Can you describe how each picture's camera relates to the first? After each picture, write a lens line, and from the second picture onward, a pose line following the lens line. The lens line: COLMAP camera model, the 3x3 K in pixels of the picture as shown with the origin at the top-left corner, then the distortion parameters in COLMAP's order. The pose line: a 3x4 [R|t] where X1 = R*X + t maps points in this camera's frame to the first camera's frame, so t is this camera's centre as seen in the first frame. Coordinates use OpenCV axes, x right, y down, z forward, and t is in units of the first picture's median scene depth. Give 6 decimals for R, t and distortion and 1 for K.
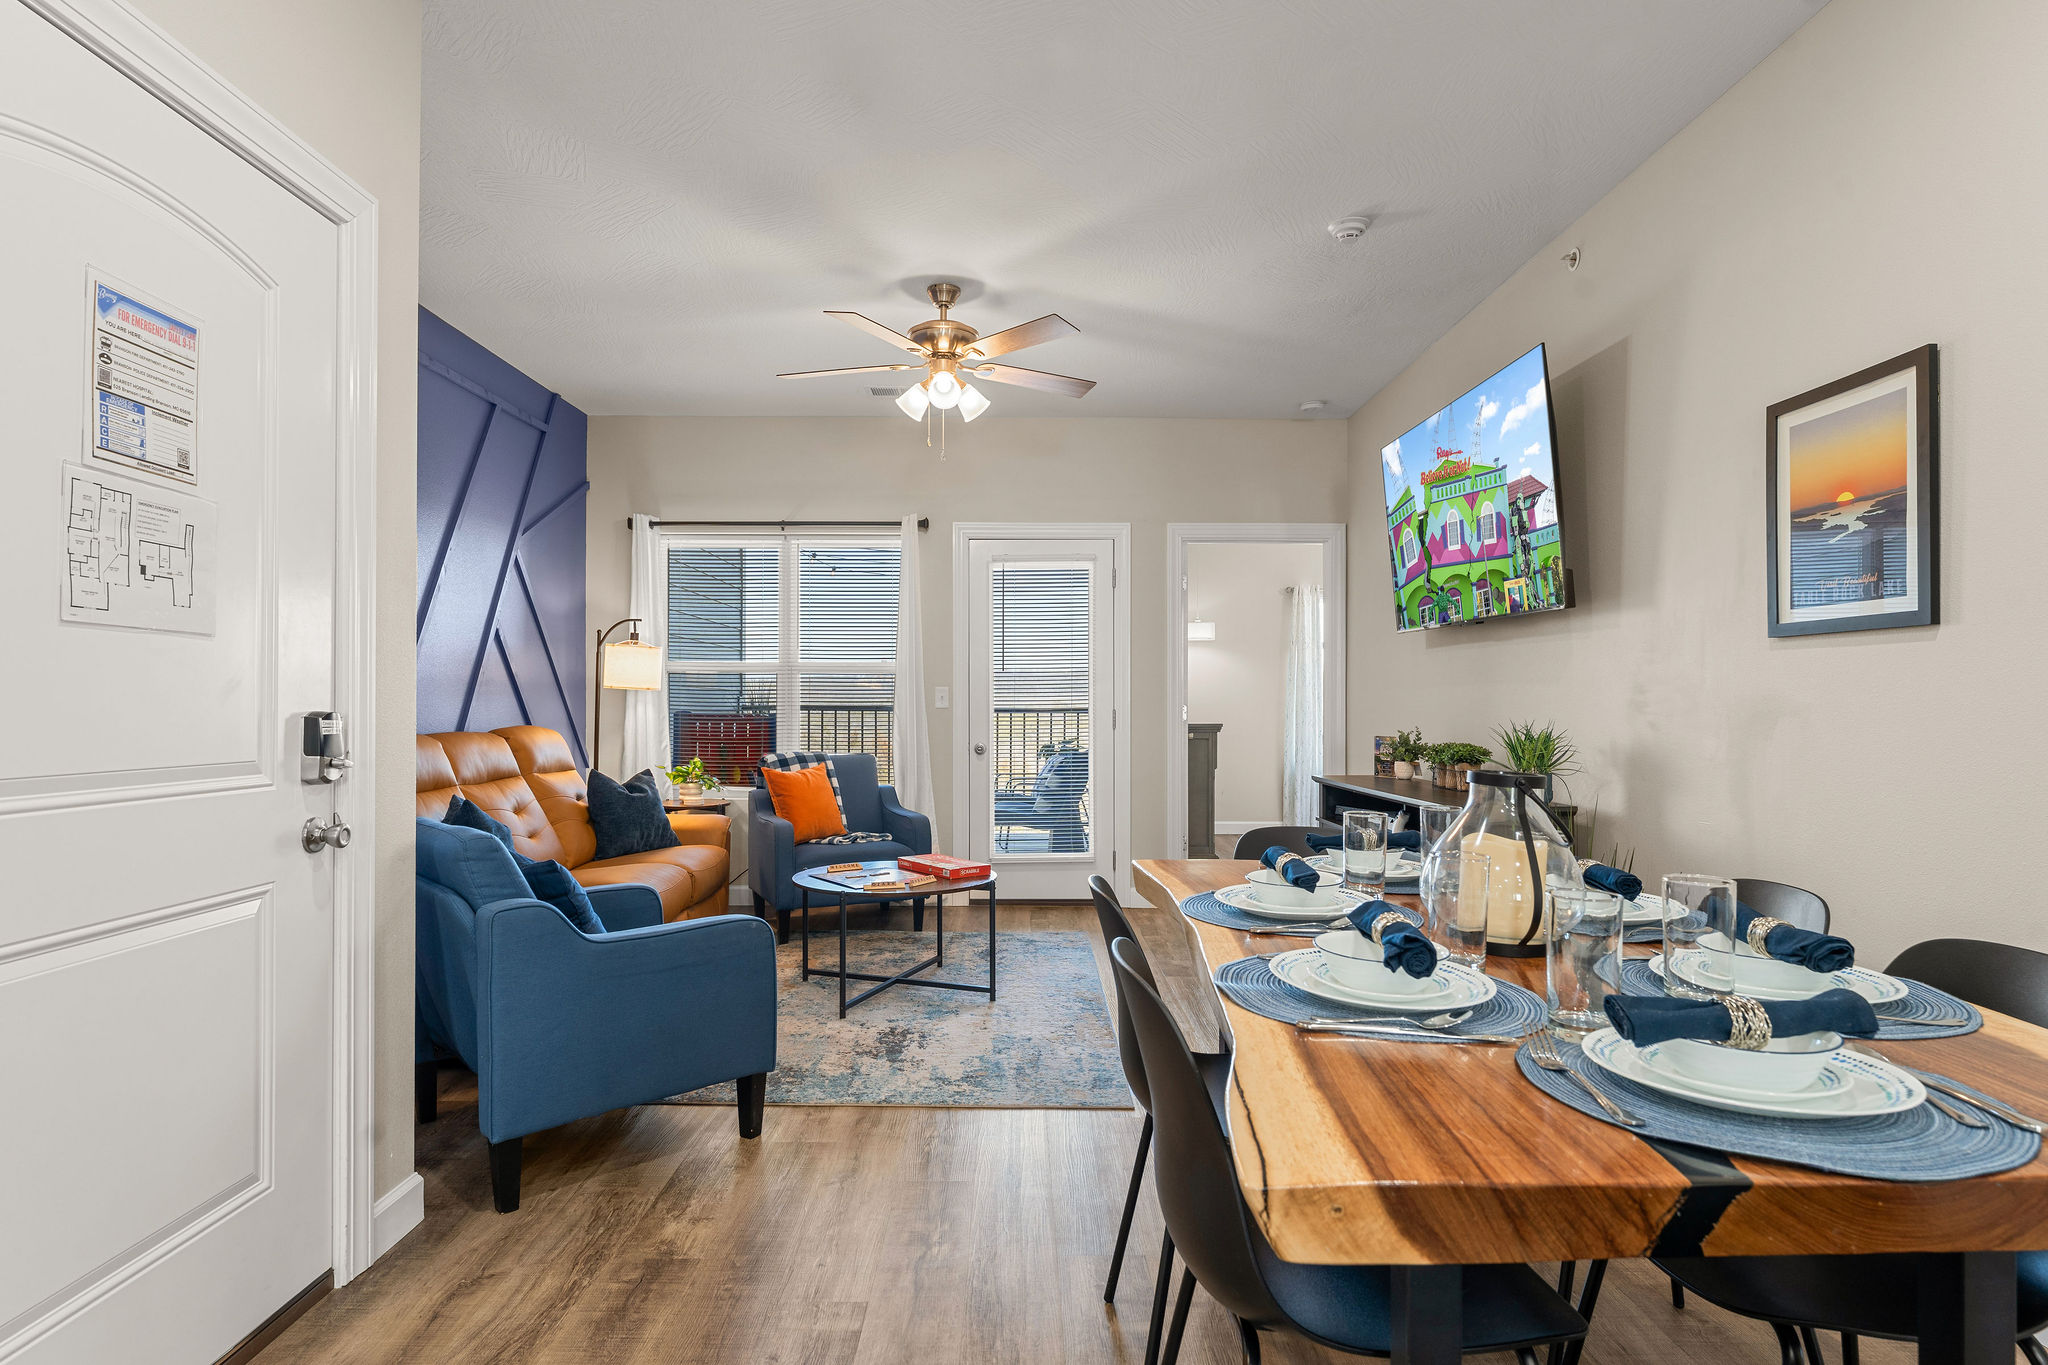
lens RADIAL K [[1076.7, 0, 1024.0], [0, 1076.7, 682.5], [0, 0, 1]] dist [0.053161, 0.000469]
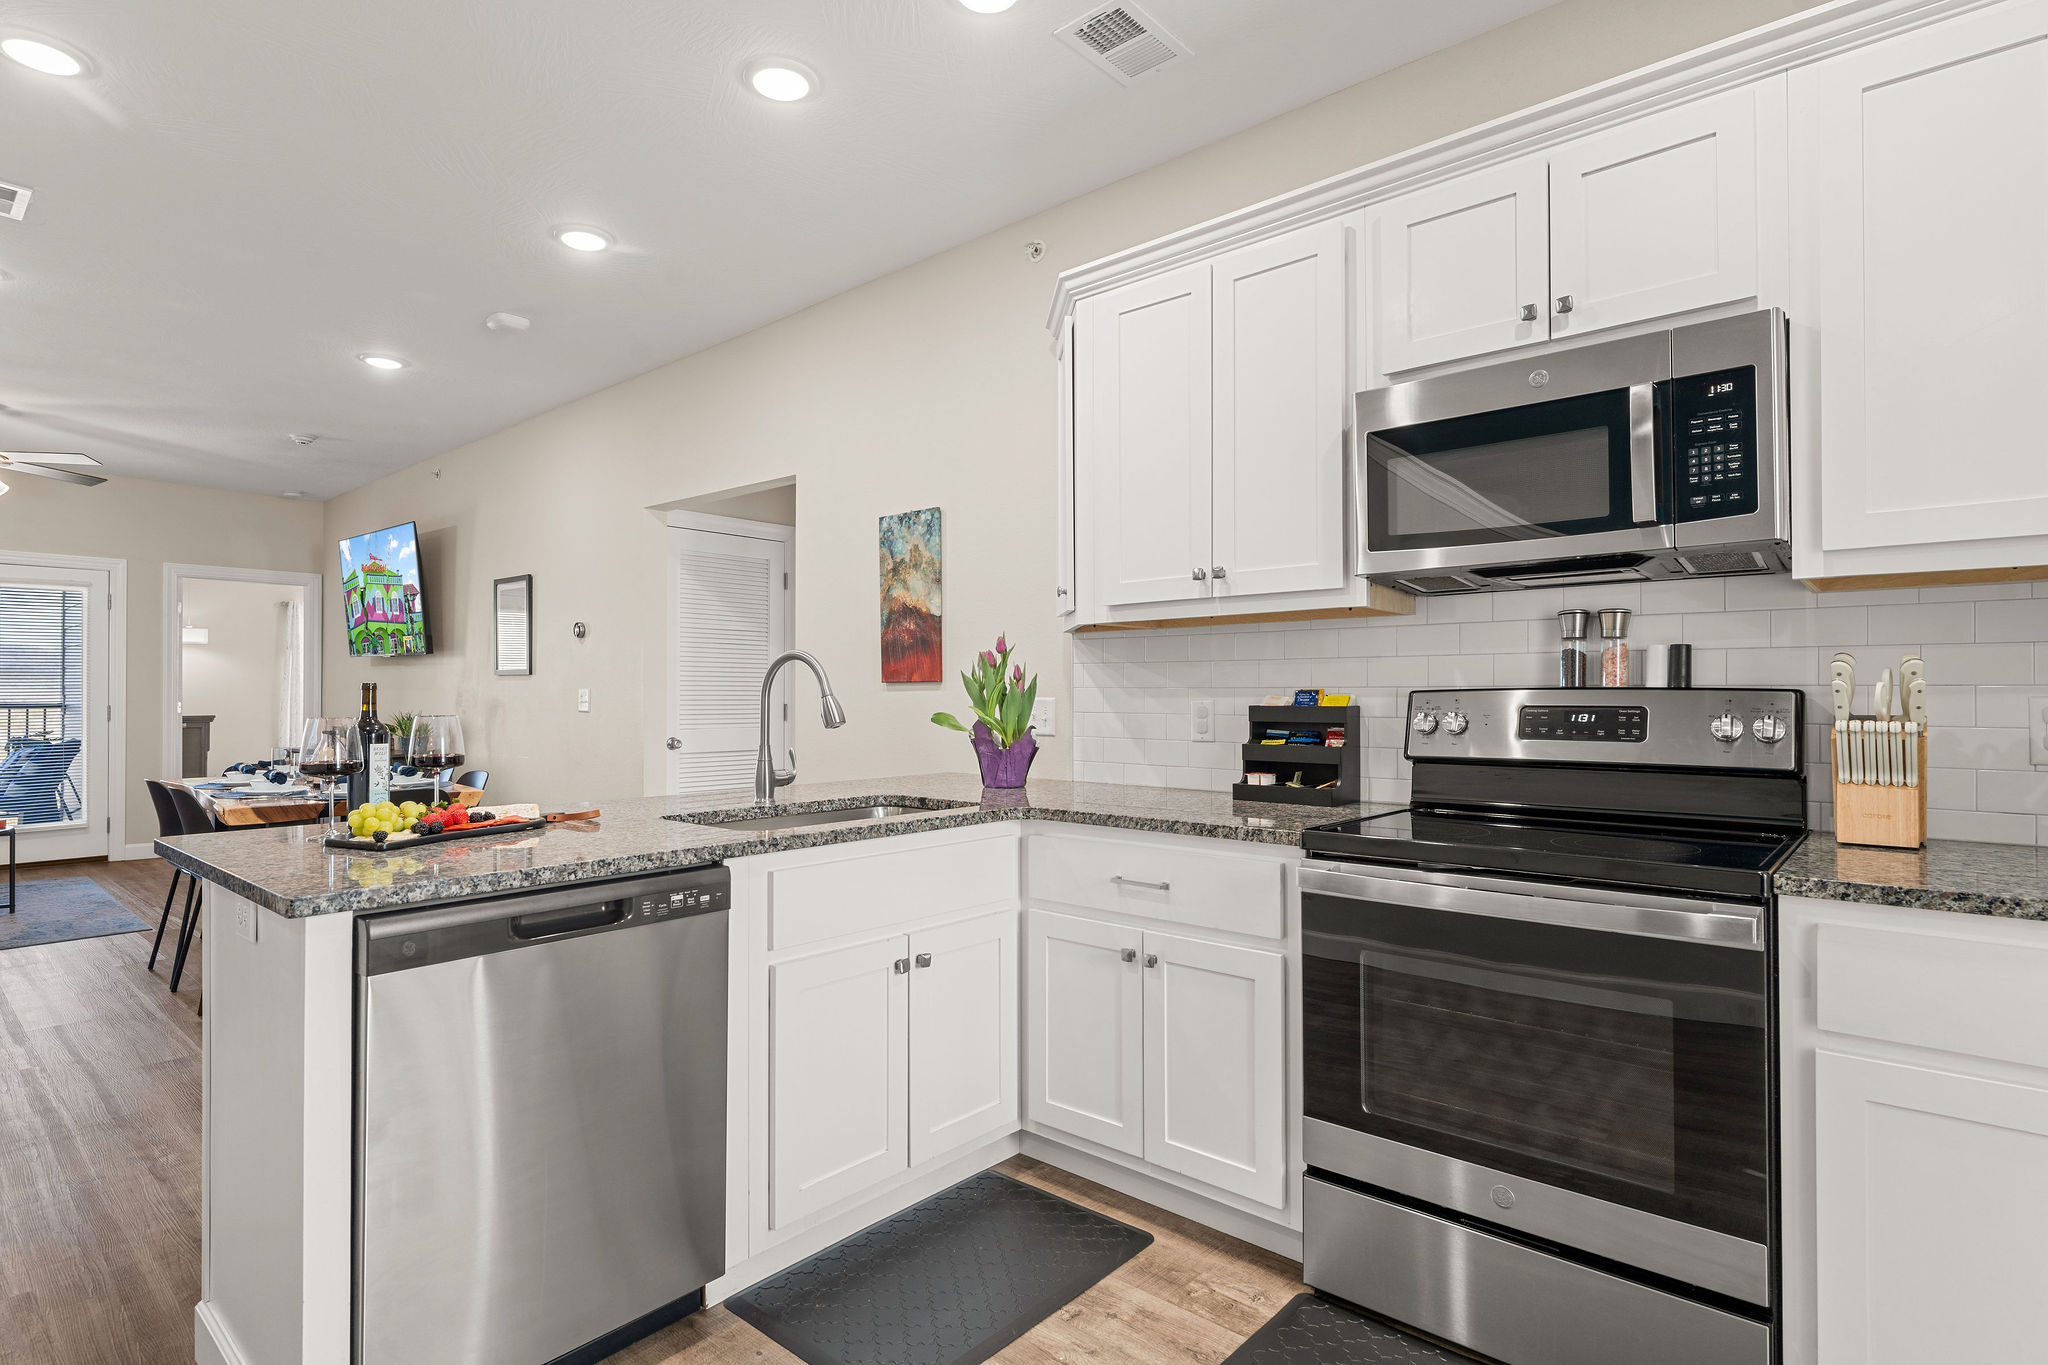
lens RADIAL K [[1040.6, 0, 1023.8], [0, 1040.6, 691.8], [0, 0, 1]] dist [0.000456, 0.000216]
pose [[0.666613, -0.001997, 0.745401, -0.162166], [-0.013845, 0.999791, 0.015060, -0.035358], [-0.745275, -0.020359, 0.666446, -0.892422]]
